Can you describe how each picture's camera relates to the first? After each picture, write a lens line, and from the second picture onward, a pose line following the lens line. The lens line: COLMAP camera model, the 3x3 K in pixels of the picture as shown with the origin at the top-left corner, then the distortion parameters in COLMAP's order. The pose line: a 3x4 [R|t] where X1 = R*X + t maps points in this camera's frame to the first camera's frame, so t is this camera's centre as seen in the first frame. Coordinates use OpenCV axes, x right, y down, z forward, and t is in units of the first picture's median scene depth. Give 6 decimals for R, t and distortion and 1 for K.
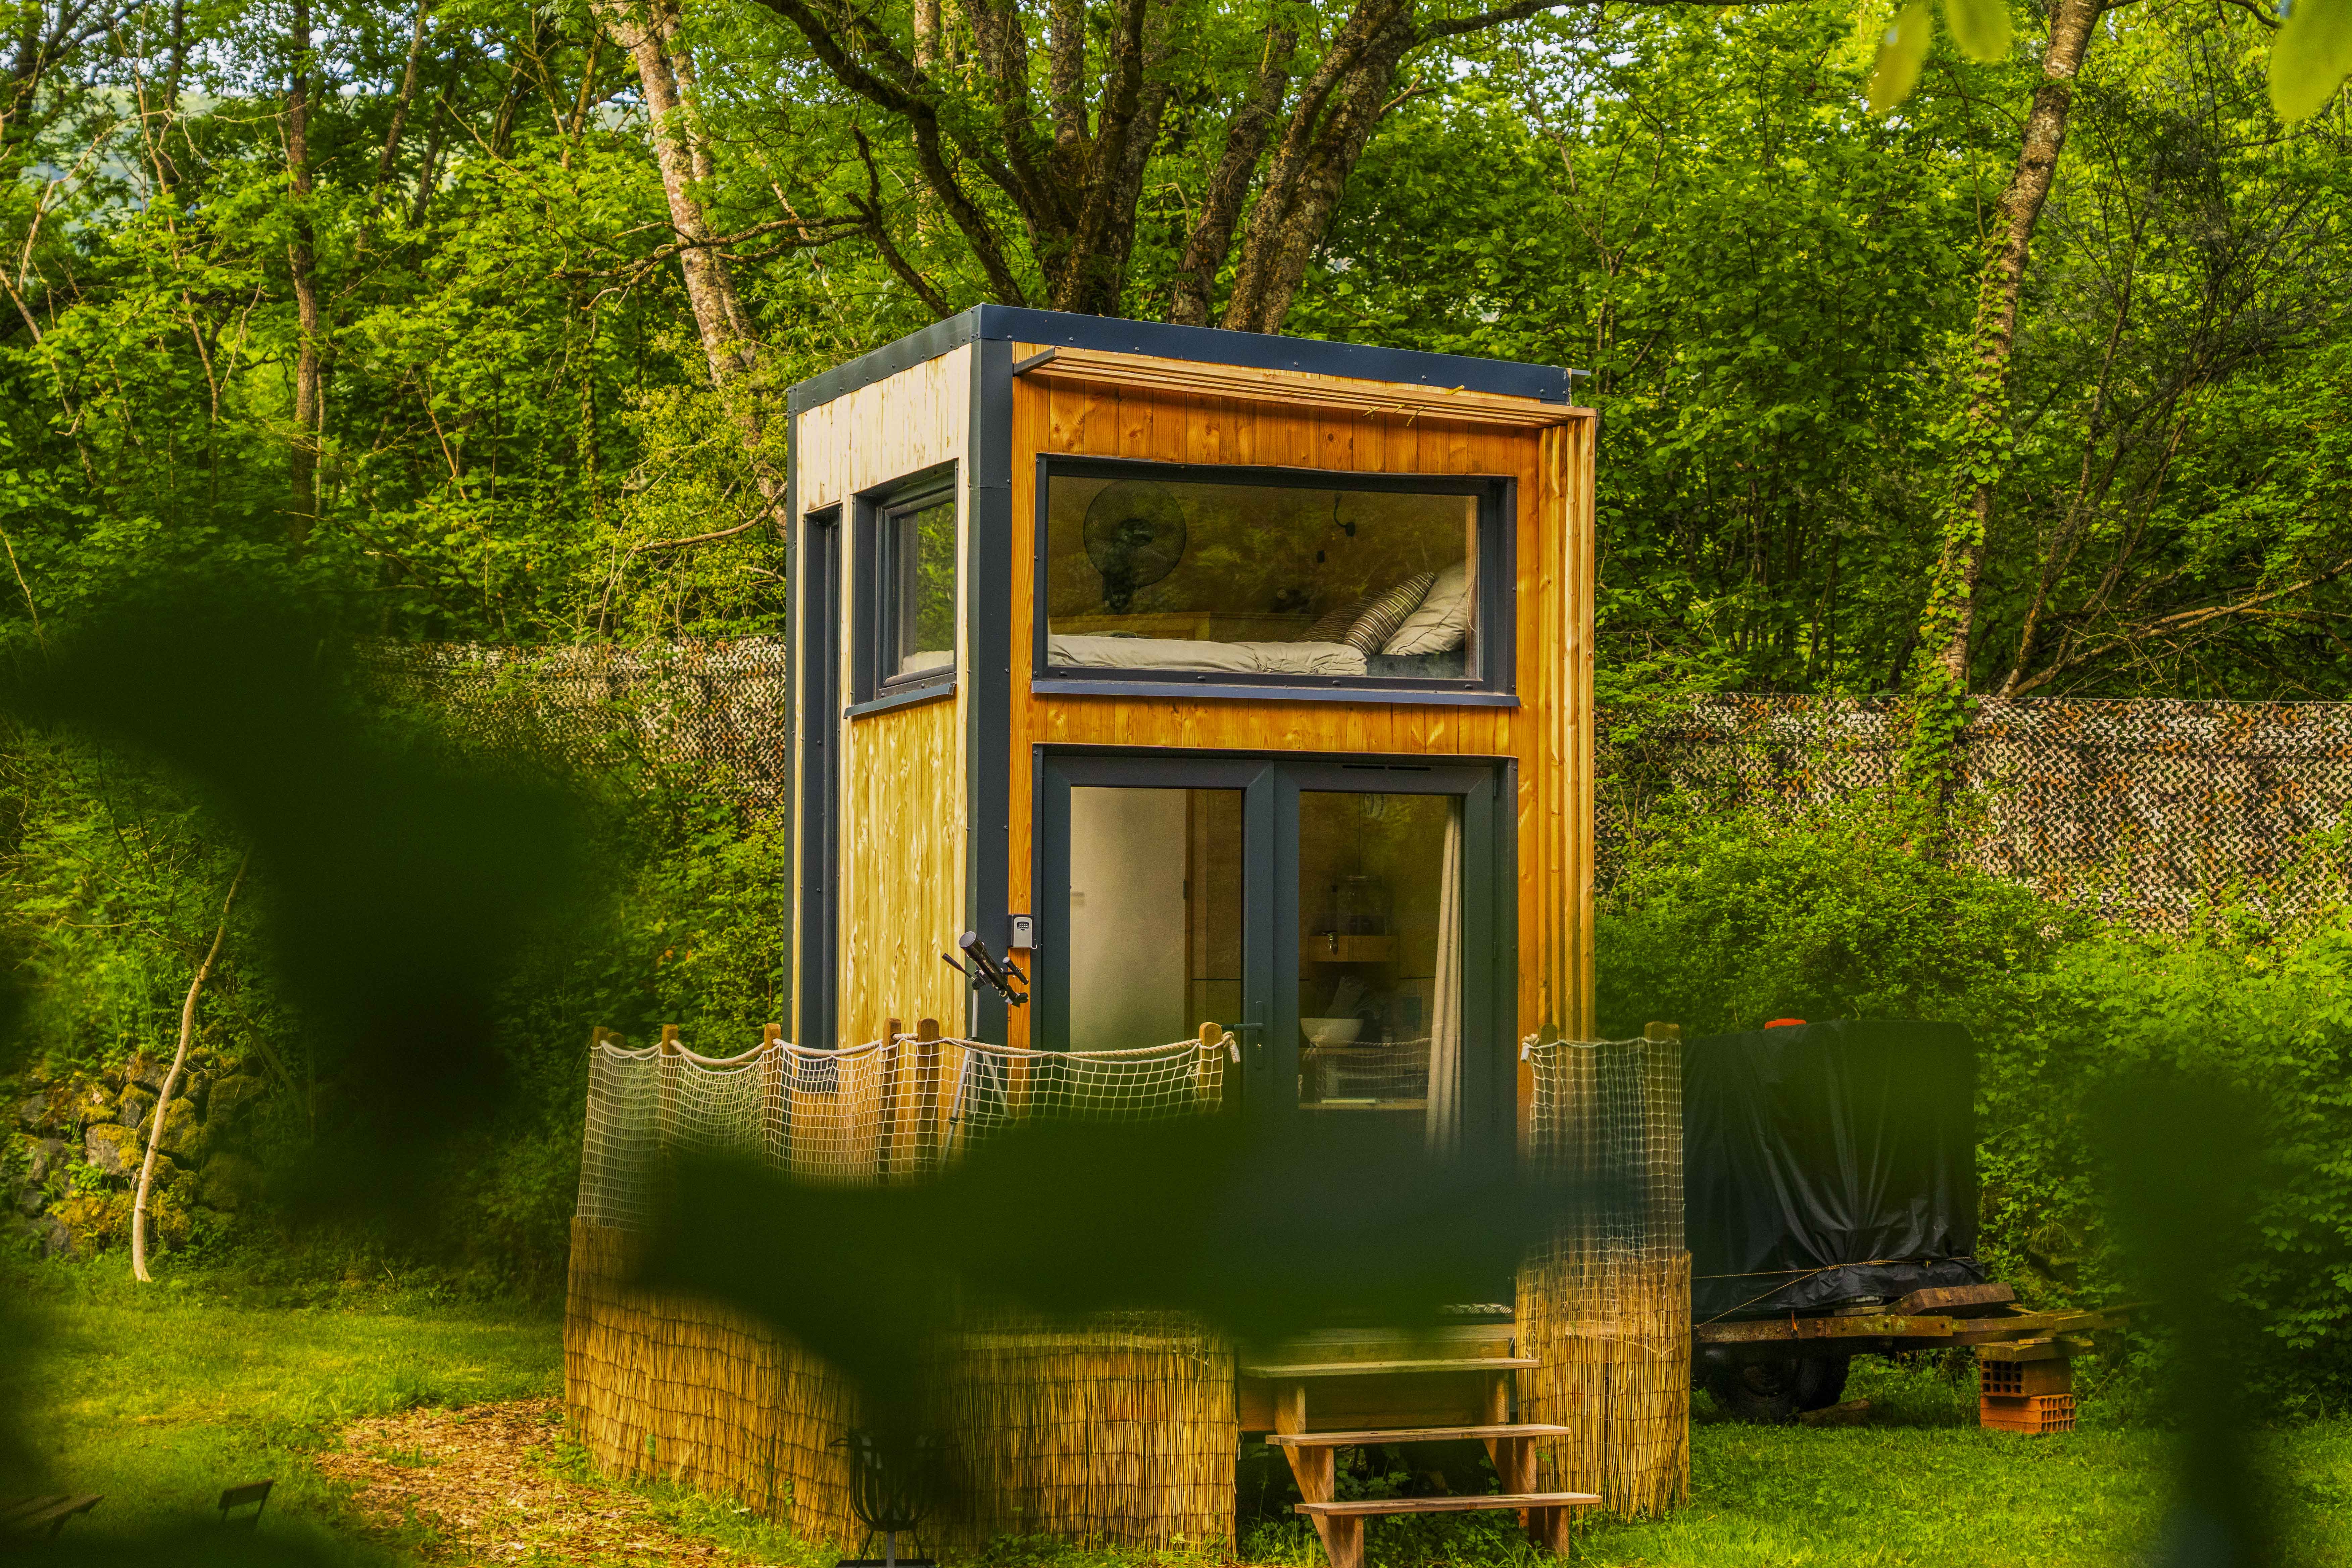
lens RADIAL K [[4830.2, 0, 1311.1], [0, 4830.2, 784.9], [0, 0, 1]] dist [0.086814, 0.025259]
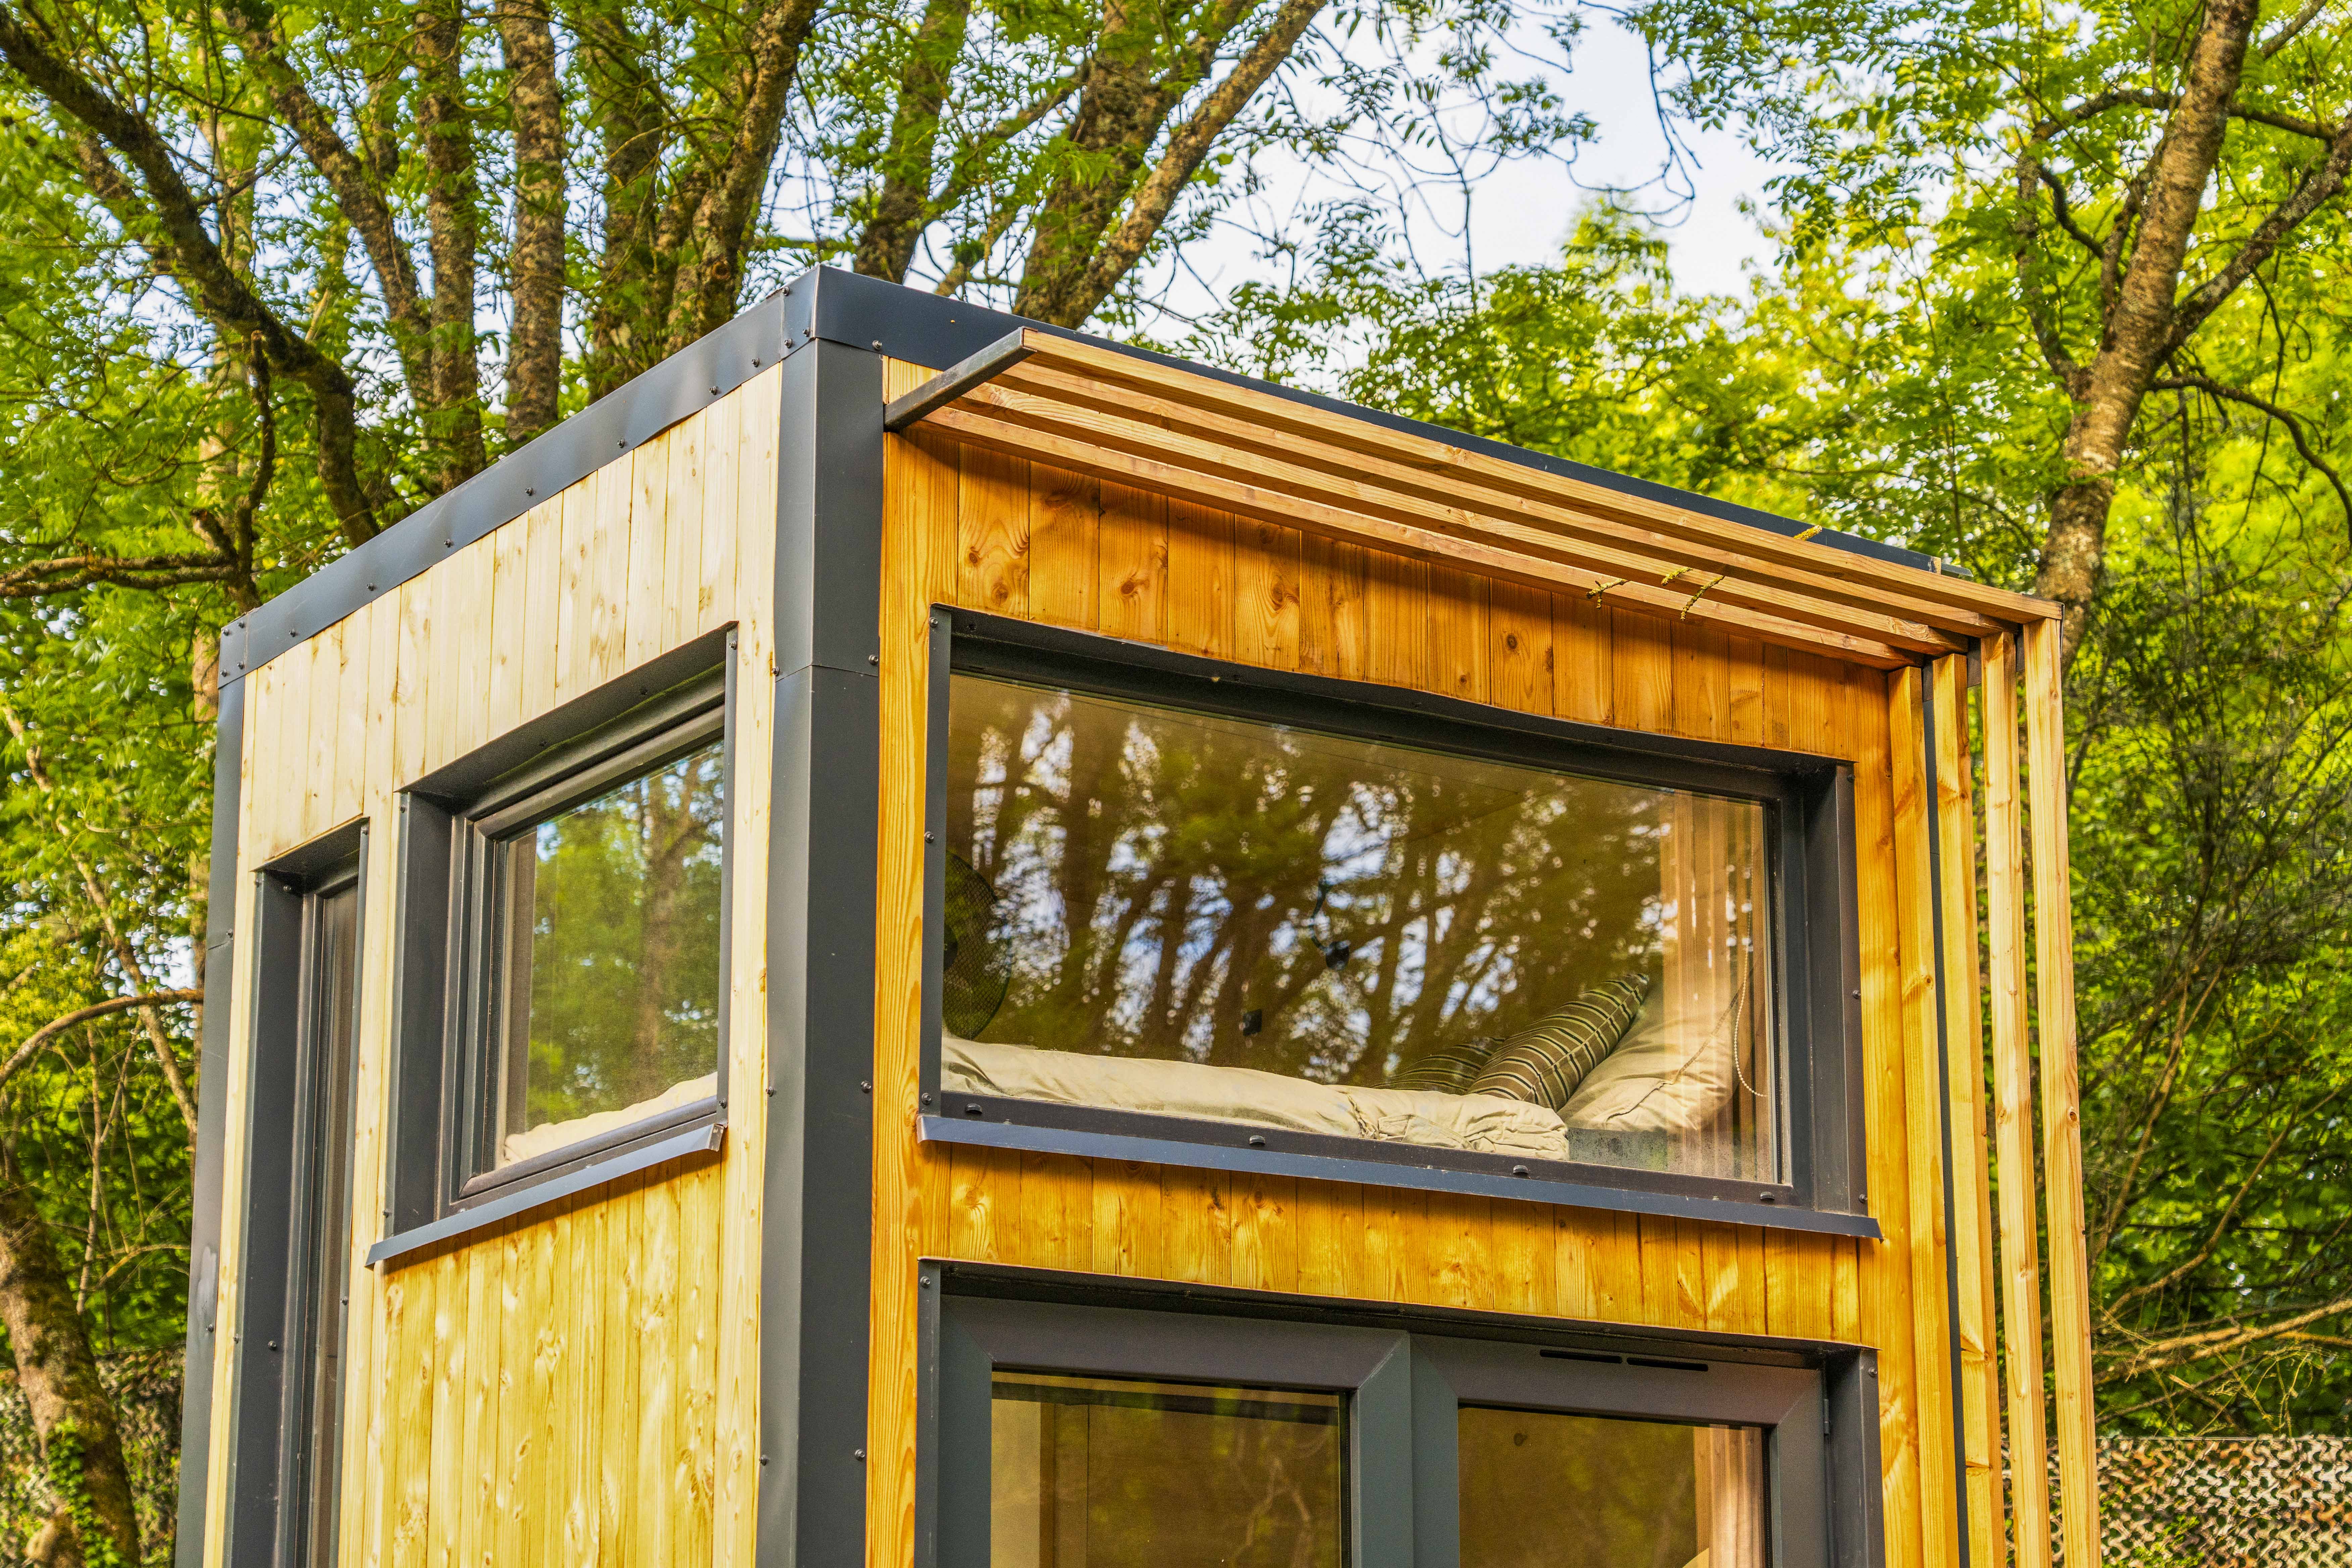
lens RADIAL K [[4830.2, 0, 1311.1], [0, 4830.2, 784.9], [0, 0, 1]] dist [0.086814, 0.025259]
pose [[0.977651, 0.040864, 0.206227, -0.109236], [0.001870, 0.979199, -0.202894, 0.035715], [-0.210228, 0.198745, 0.957238, 0.553864]]
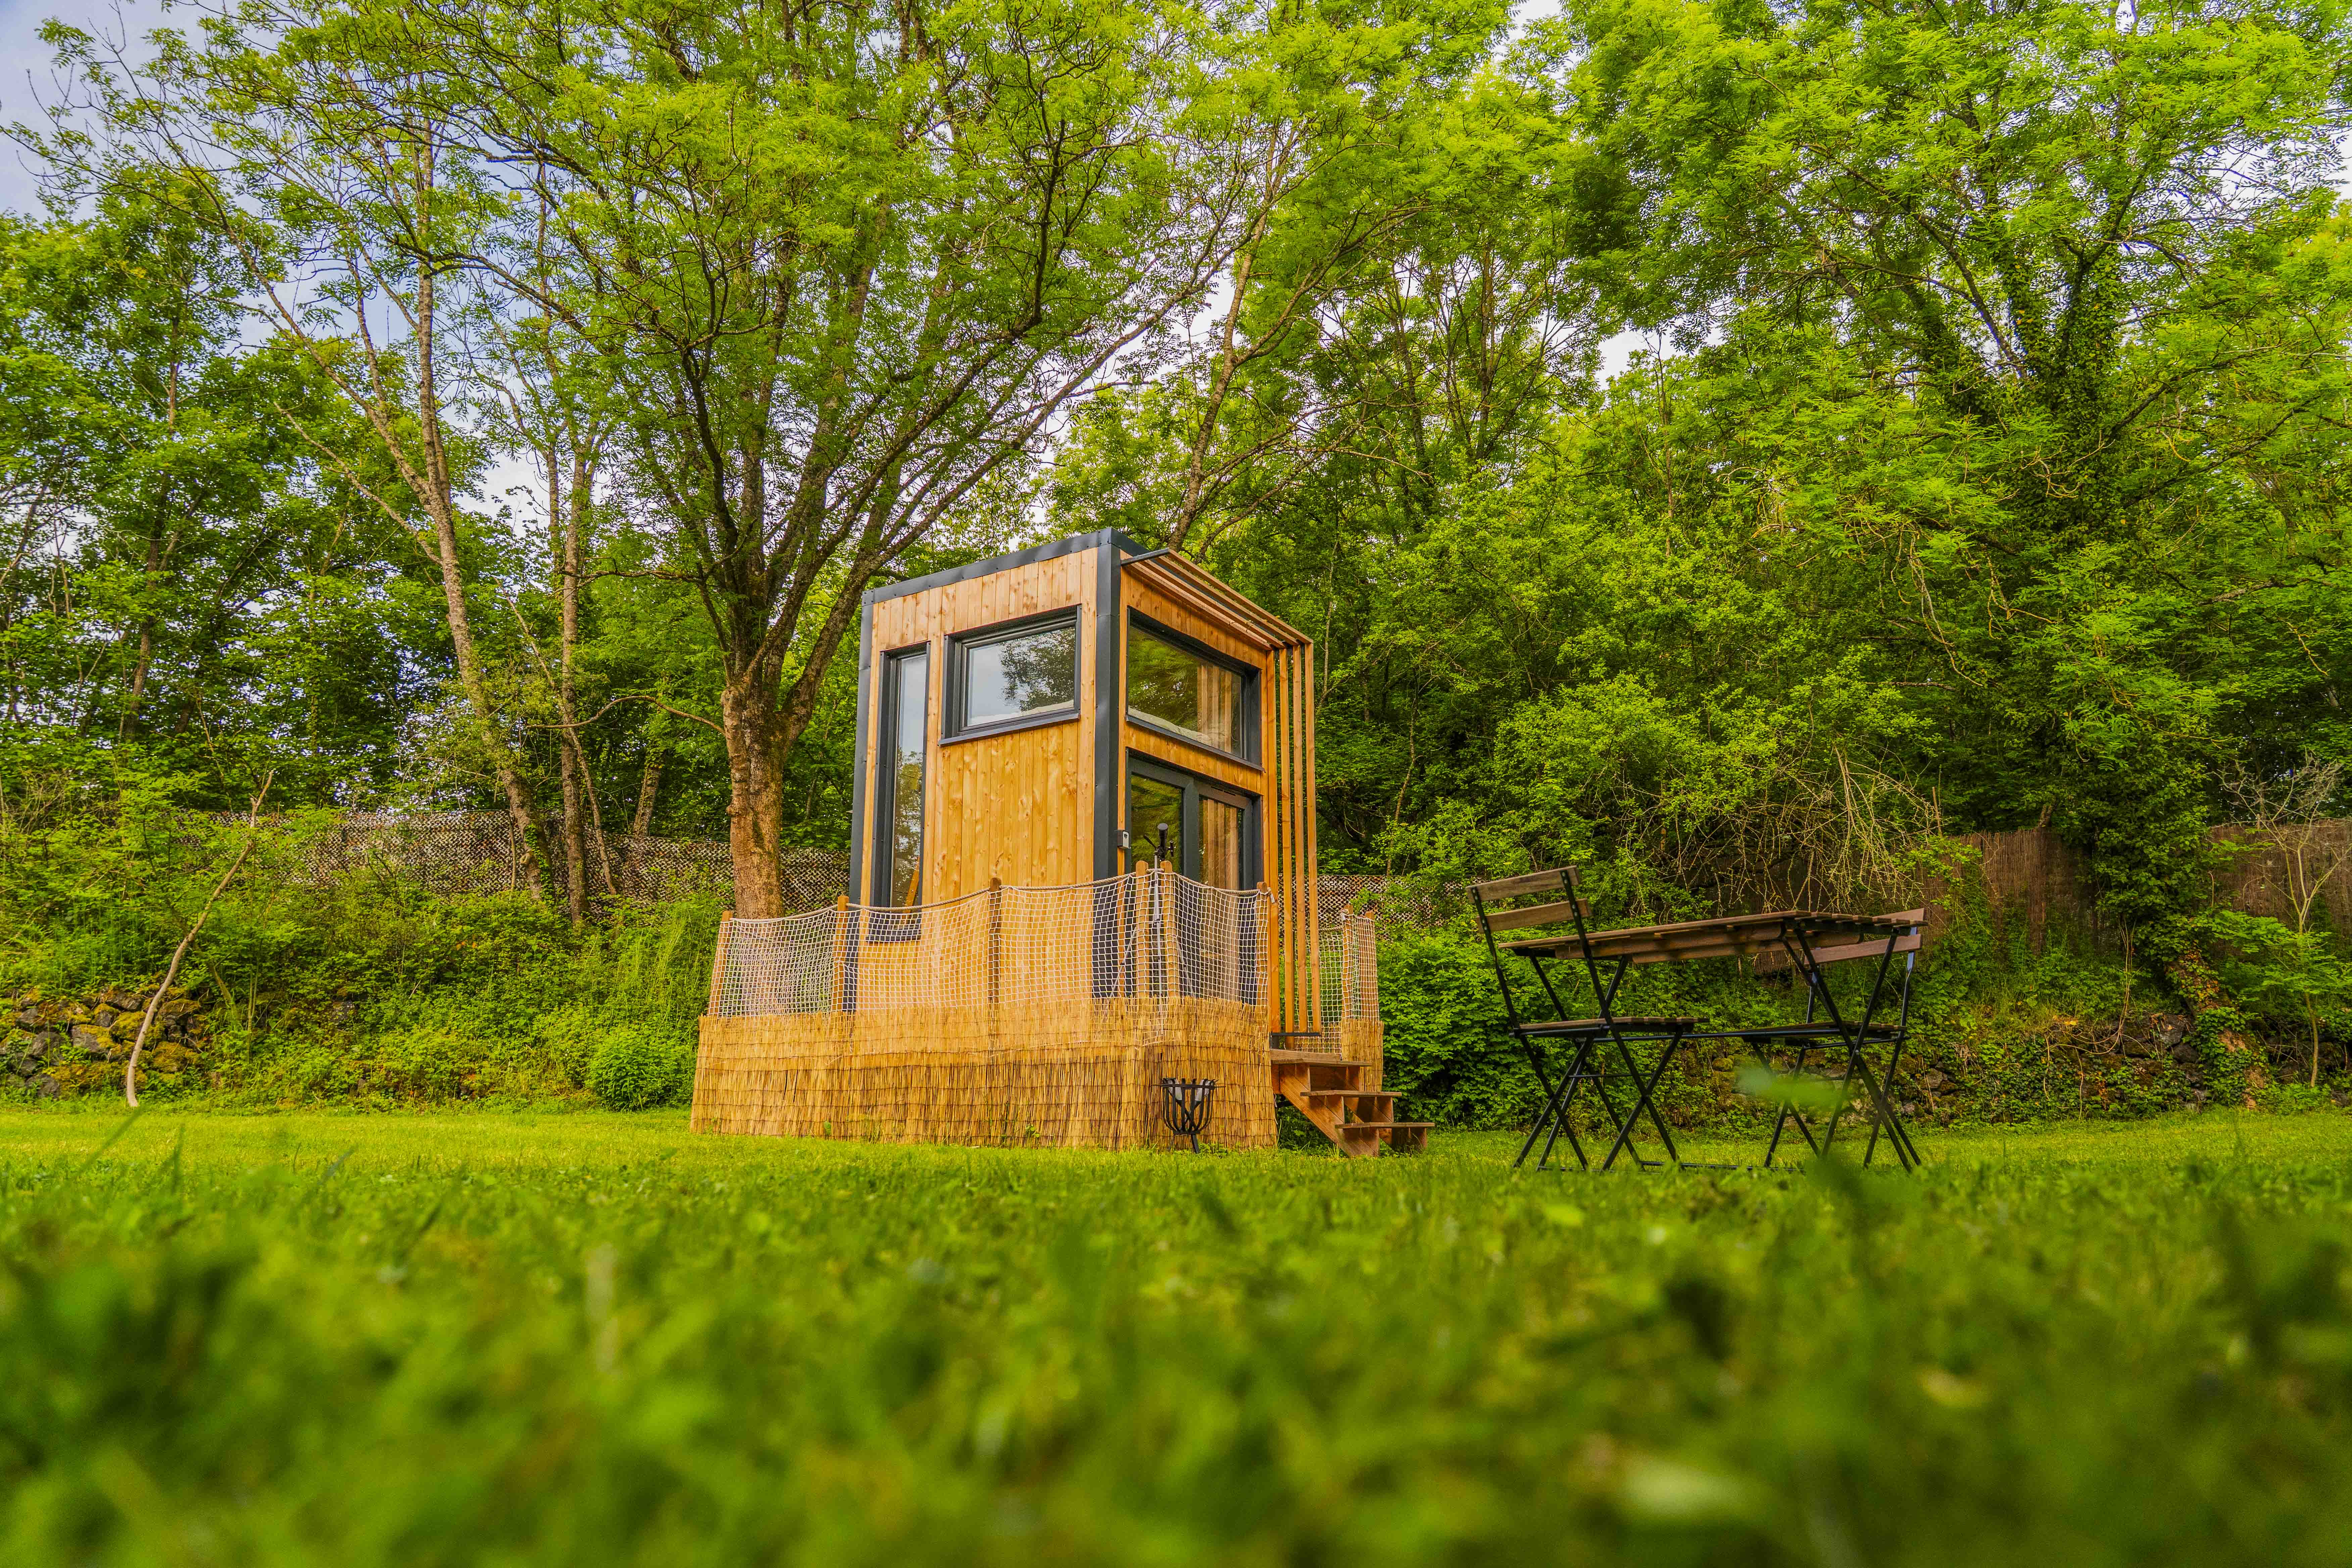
lens RADIAL K [[1509.8, 0, 1176.0], [0, 1509.8, 784.0], [0, 0, 1]] dist [-0.000520, -0.000174]
pose [[0.821054, 0.120490, 0.557990, -0.366951], [-0.023310, 0.983732, -0.178122, 0.110826], [-0.570375, 0.133241, 0.810506, 0.474240]]
